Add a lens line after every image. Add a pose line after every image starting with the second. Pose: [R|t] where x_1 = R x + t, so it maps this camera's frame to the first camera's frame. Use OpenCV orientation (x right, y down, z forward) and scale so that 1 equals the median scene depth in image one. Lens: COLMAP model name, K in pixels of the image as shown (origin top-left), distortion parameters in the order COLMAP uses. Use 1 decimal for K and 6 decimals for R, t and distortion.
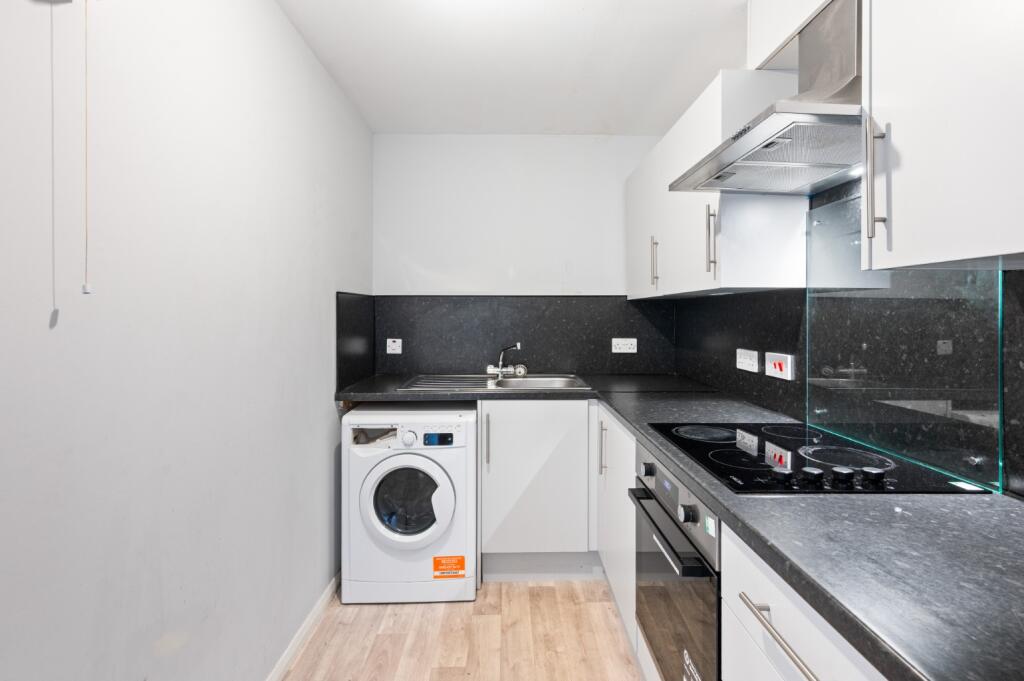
lens RADIAL K [[461.8, 0, 516.4], [0, 461.8, 313.8], [0, 0, 1]] dist [-0.002141, -0.000725]
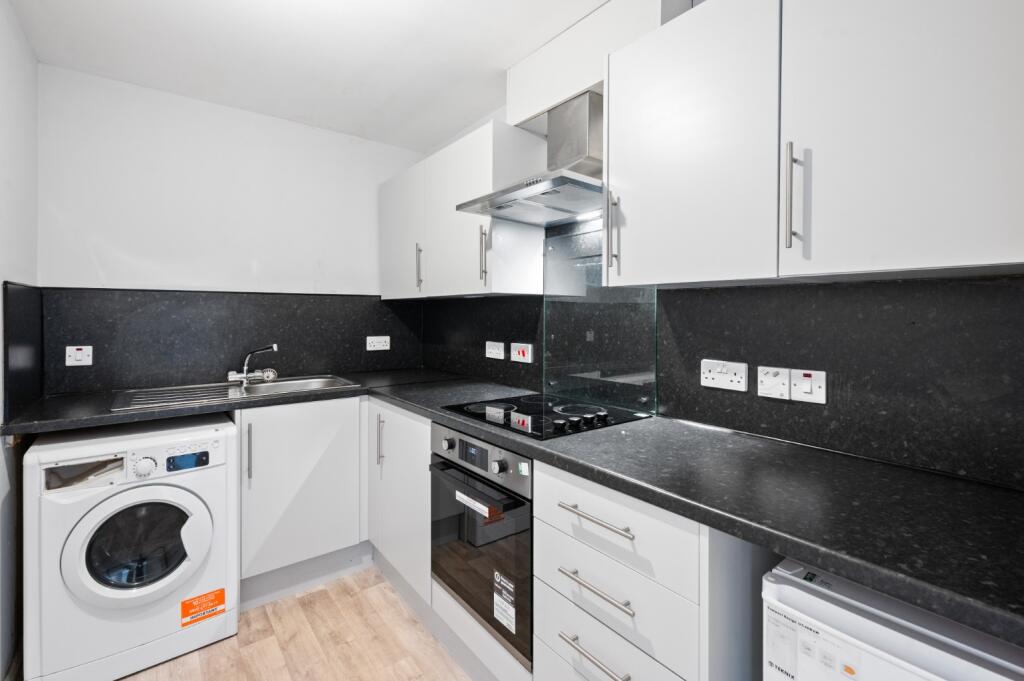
lens RADIAL K [[461.8, 0, 519.8], [0, 461.8, 317.3], [0, 0, 1]] dist [-0.002141, -0.000725]
pose [[0.793720, -0.003817, 0.608271, -0.205367], [-0.002327, 0.999954, 0.009311, -0.001017], [-0.608279, -0.008805, 0.793675, -0.037988]]
